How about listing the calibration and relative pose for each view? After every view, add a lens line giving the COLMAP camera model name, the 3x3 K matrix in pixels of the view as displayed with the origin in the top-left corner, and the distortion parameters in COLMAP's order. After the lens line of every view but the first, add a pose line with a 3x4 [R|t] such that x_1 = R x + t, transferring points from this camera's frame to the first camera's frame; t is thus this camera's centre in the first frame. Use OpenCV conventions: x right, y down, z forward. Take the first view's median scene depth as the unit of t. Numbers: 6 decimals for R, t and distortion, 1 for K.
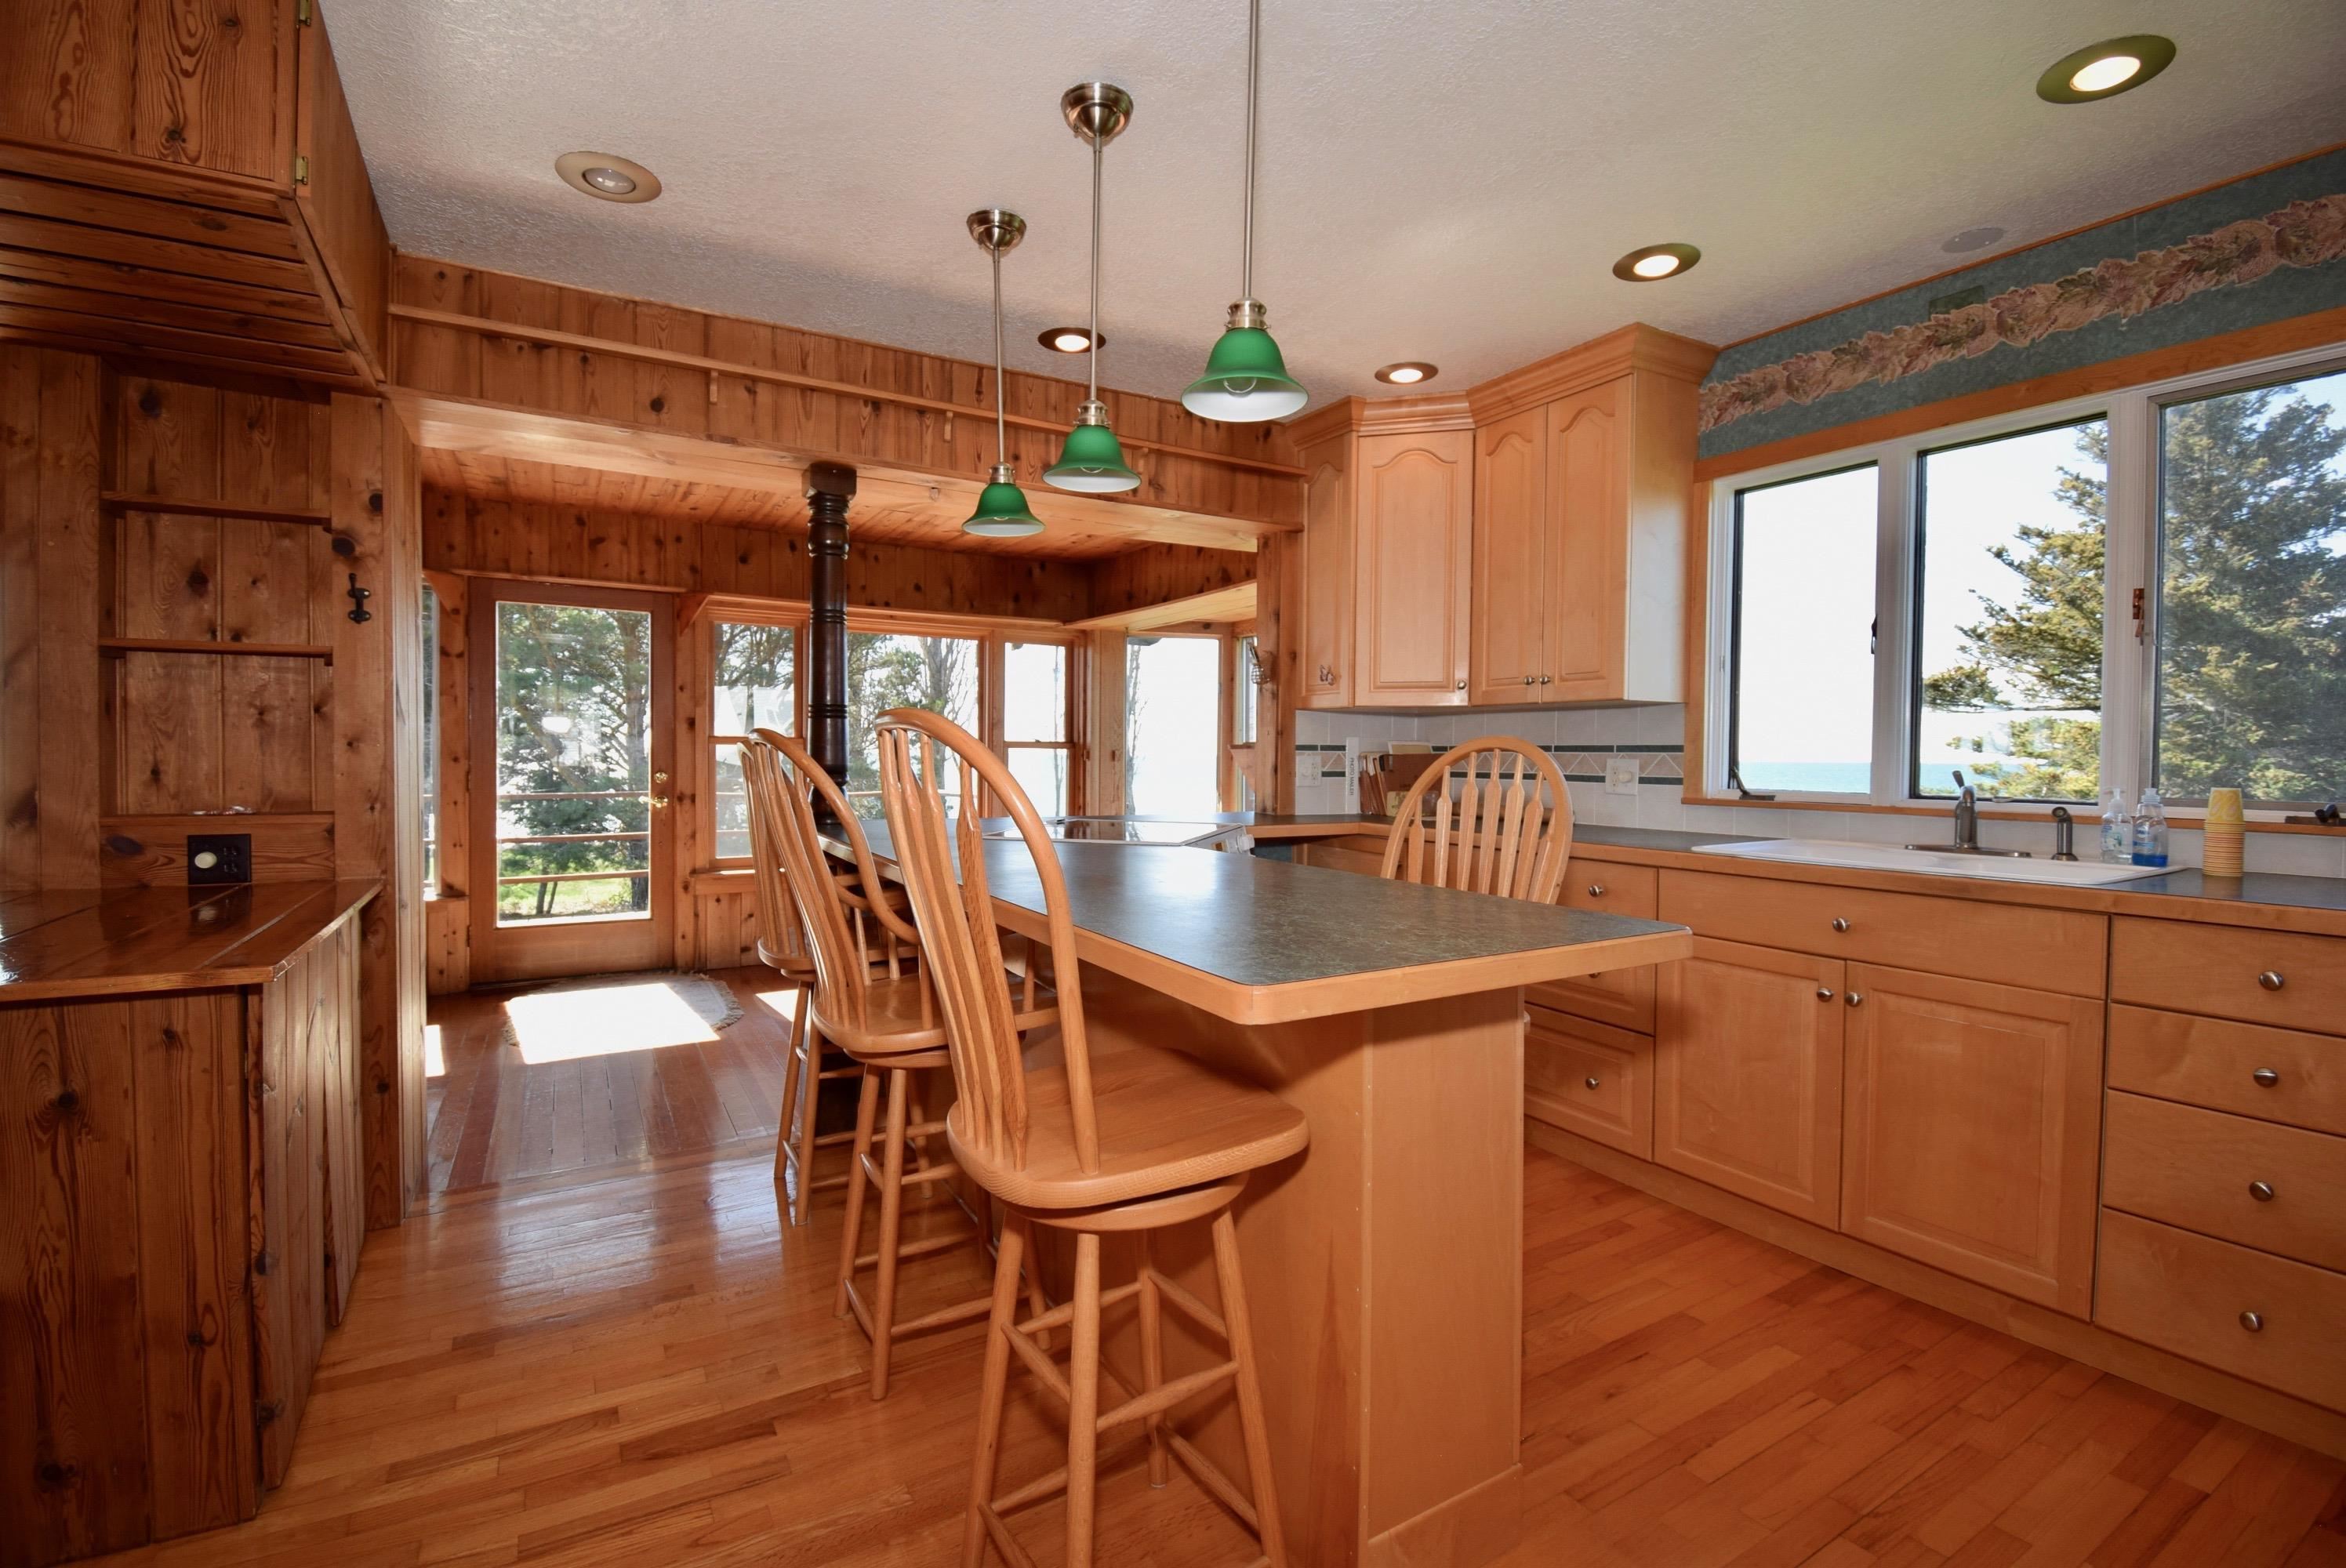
lens RADIAL K [[1054.3, 0, 1186.4], [0, 1054.3, 782.2], [0, 0, 1]] dist [0.022610, -0.030514]
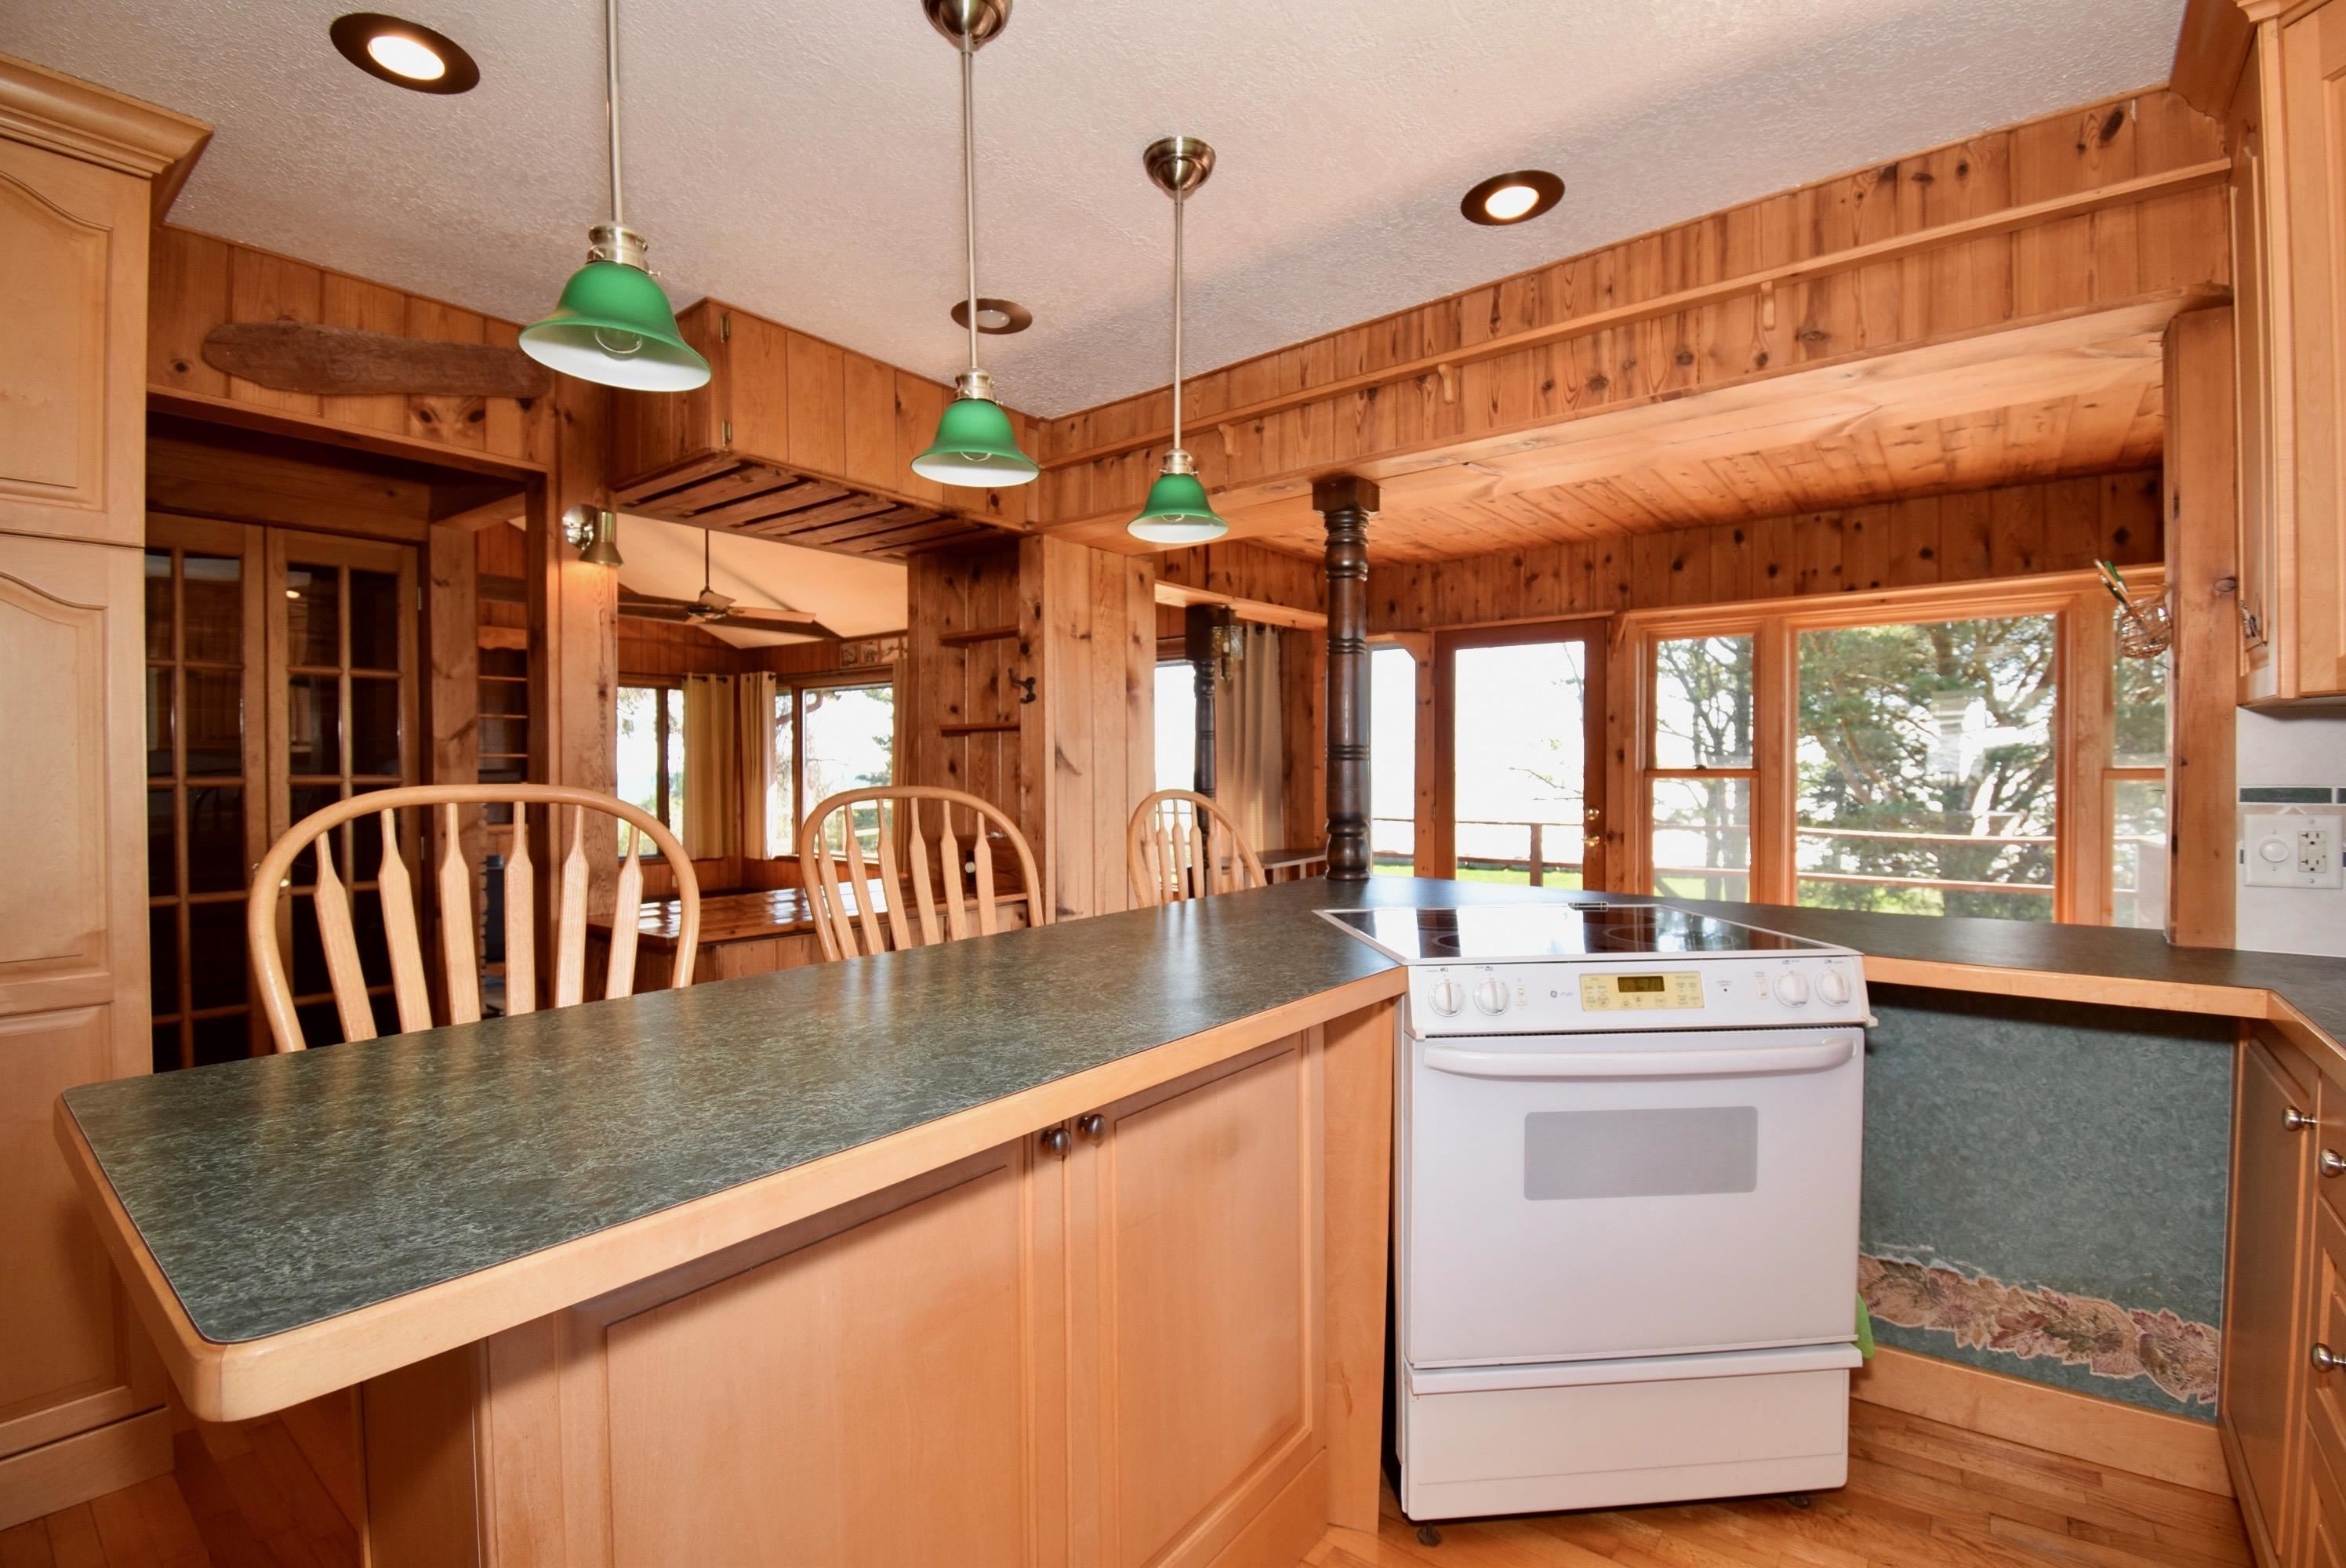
lens RADIAL K [[1047.8, 0, 1179.6], [0, 1047.8, 778.7], [0, 0, 1]] dist [0.014909, -0.023940]
pose [[0.353951, -0.004190, -0.935255, 0.435910], [-0.016514, 0.999806, -0.010729, -0.034217], [0.935118, 0.019243, 0.353813, 0.559609]]
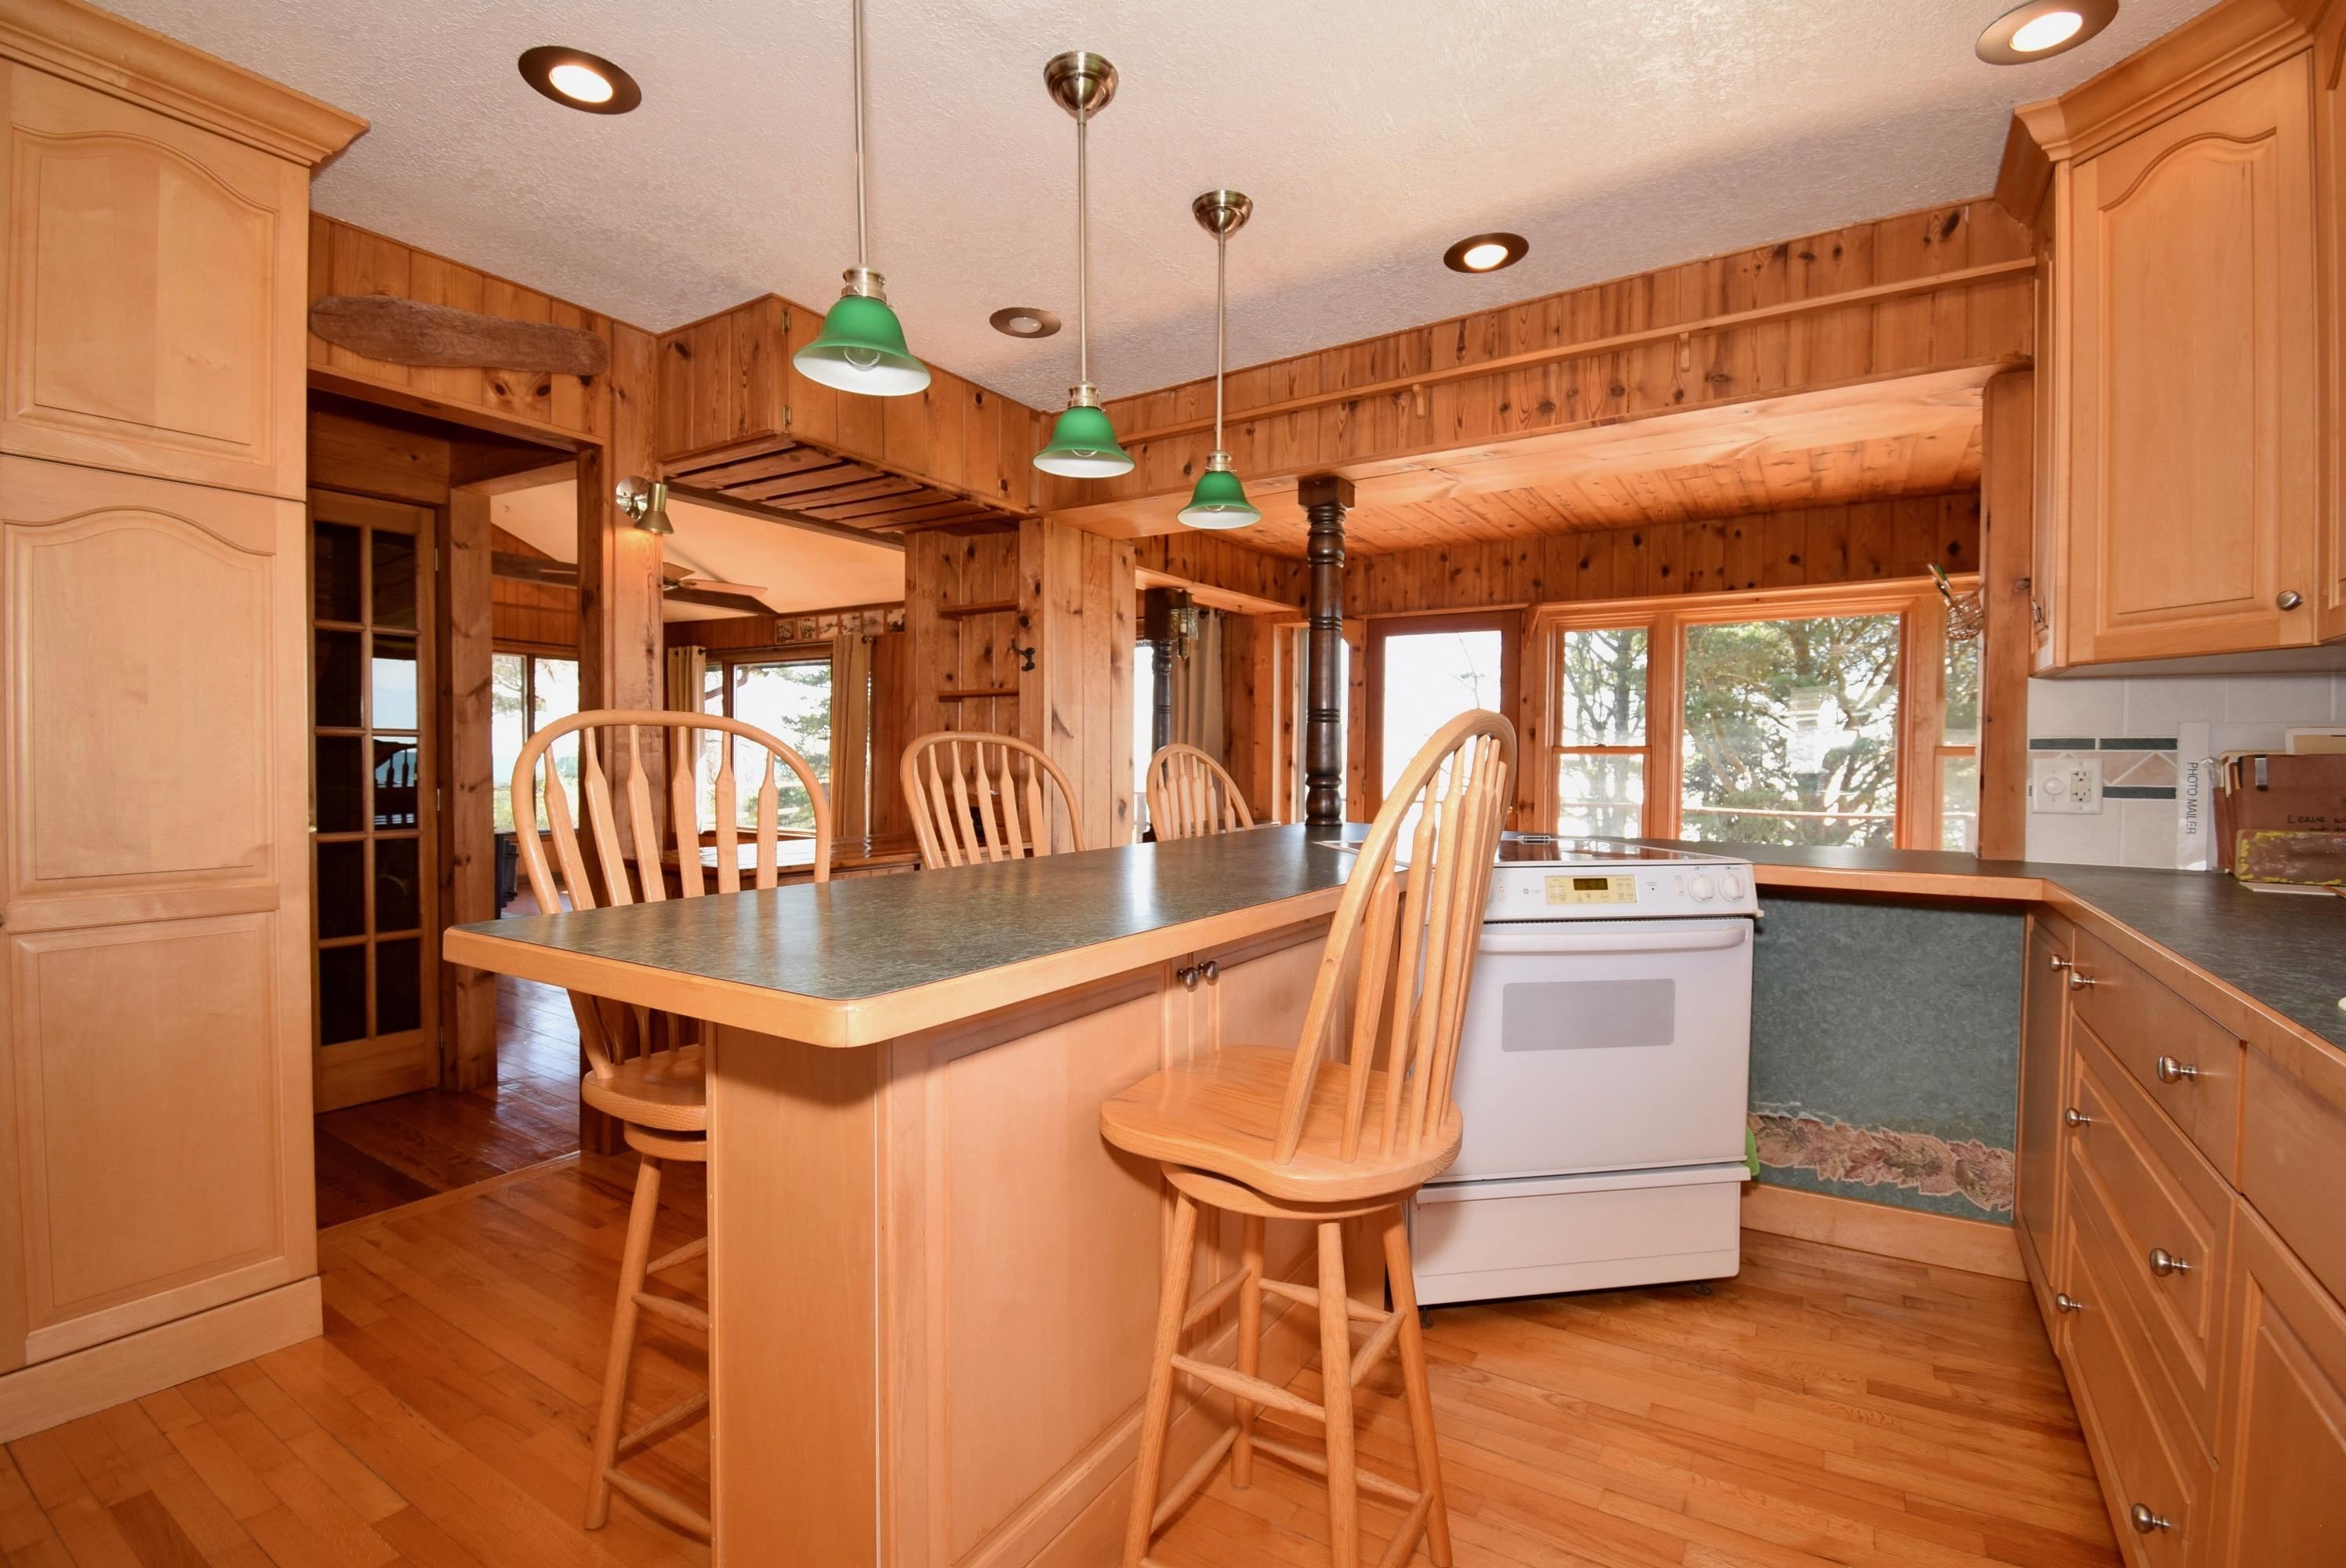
lens RADIAL K [[1047.8, 0, 1179.6], [0, 1047.8, 778.7], [0, 0, 1]] dist [0.014909, -0.023940]
pose [[0.443077, 0.008769, -0.896441, 0.511865], [-0.025575, 0.999669, -0.002863, -0.000649], [0.896119, 0.024195, 0.443154, 0.427267]]
